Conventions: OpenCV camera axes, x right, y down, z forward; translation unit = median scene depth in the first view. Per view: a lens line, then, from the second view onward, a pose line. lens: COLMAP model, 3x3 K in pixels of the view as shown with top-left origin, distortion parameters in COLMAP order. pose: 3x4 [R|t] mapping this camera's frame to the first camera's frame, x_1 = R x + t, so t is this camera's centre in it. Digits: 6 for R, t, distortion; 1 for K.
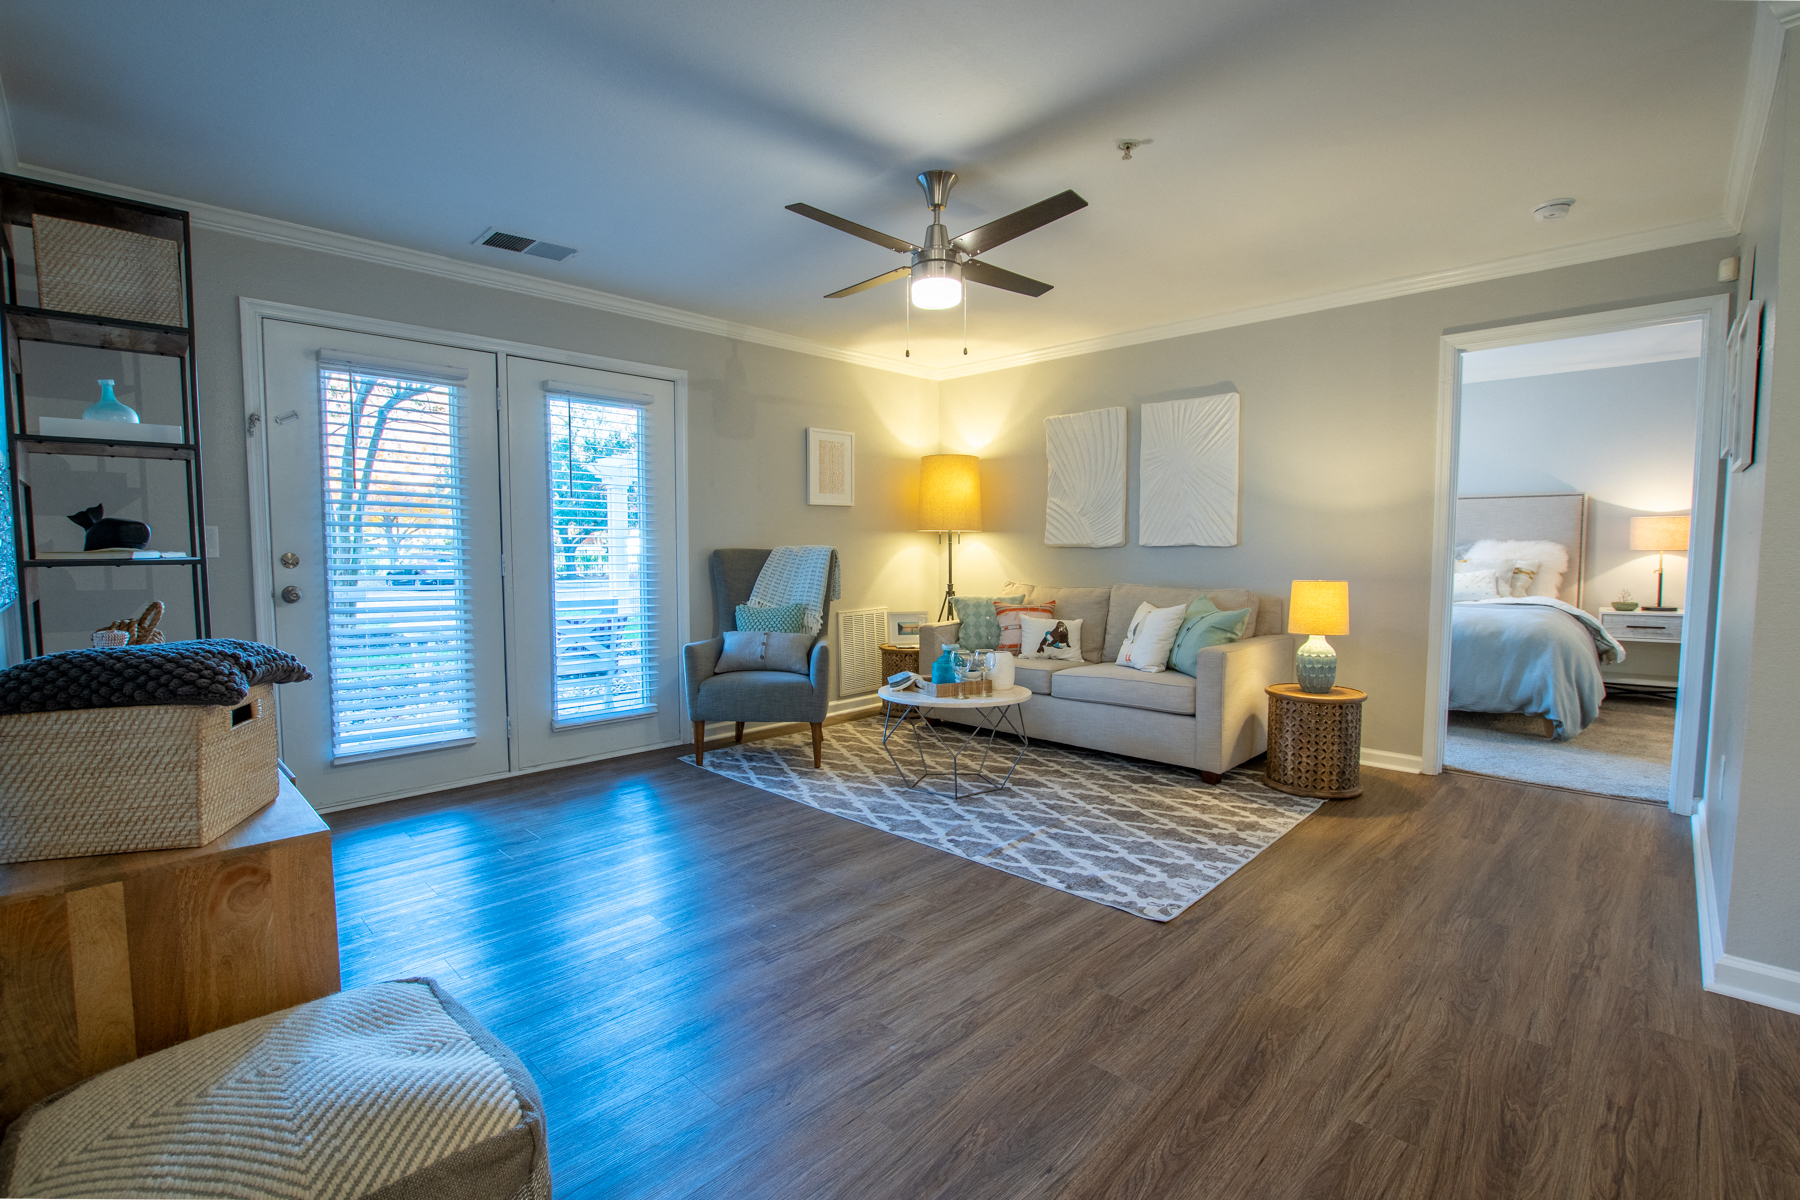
lens RADIAL K [[800.1, 0, 888.6], [0, 800.1, 595.4], [0, 0, 1]] dist [-0.023442, 0.002048]
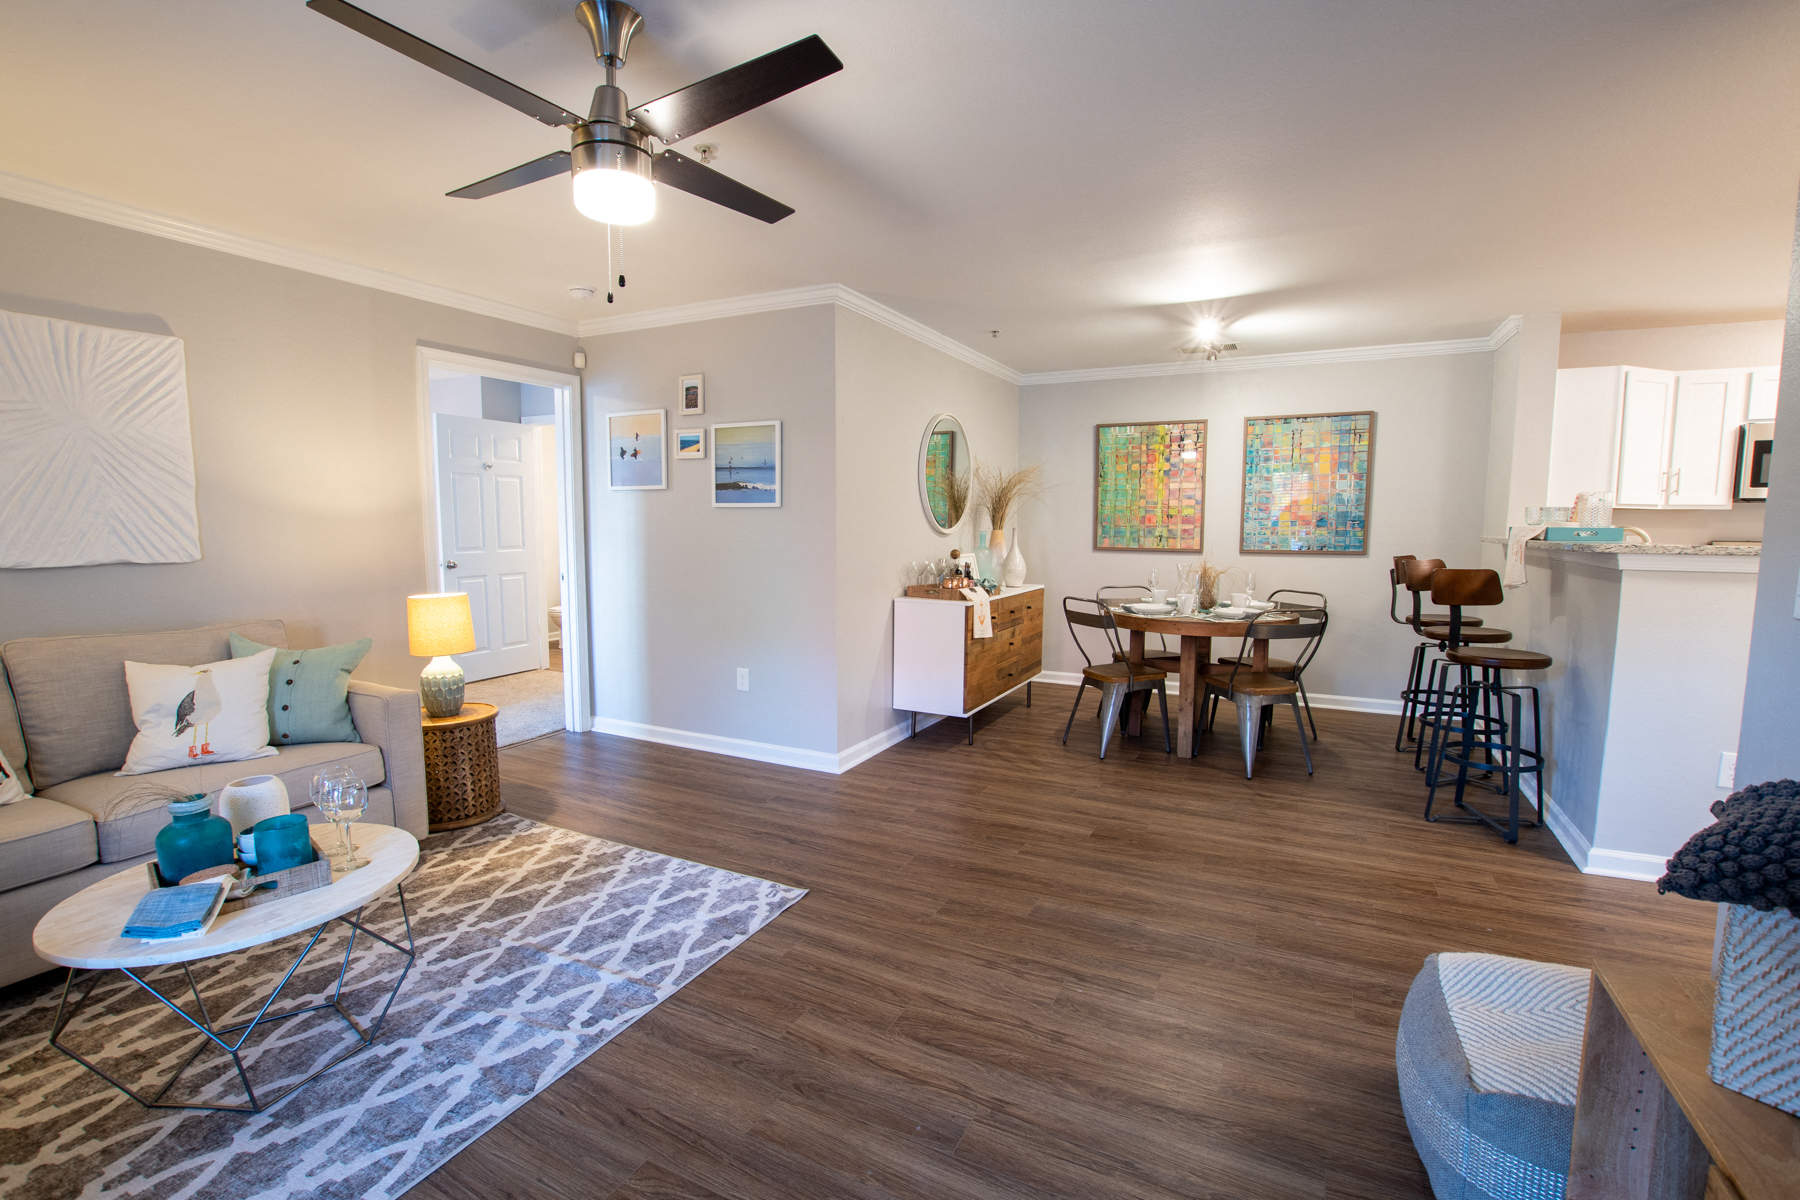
lens RADIAL K [[800.1, 0, 902.2], [0, 800.1, 601.1], [0, 0, 1]] dist [-0.023442, 0.002048]
pose [[-0.291760, -0.094231, 0.951839, -0.553689], [0.054147, 0.991912, 0.114795, -0.099711], [-0.954958, 0.085031, -0.284298, 0.837051]]
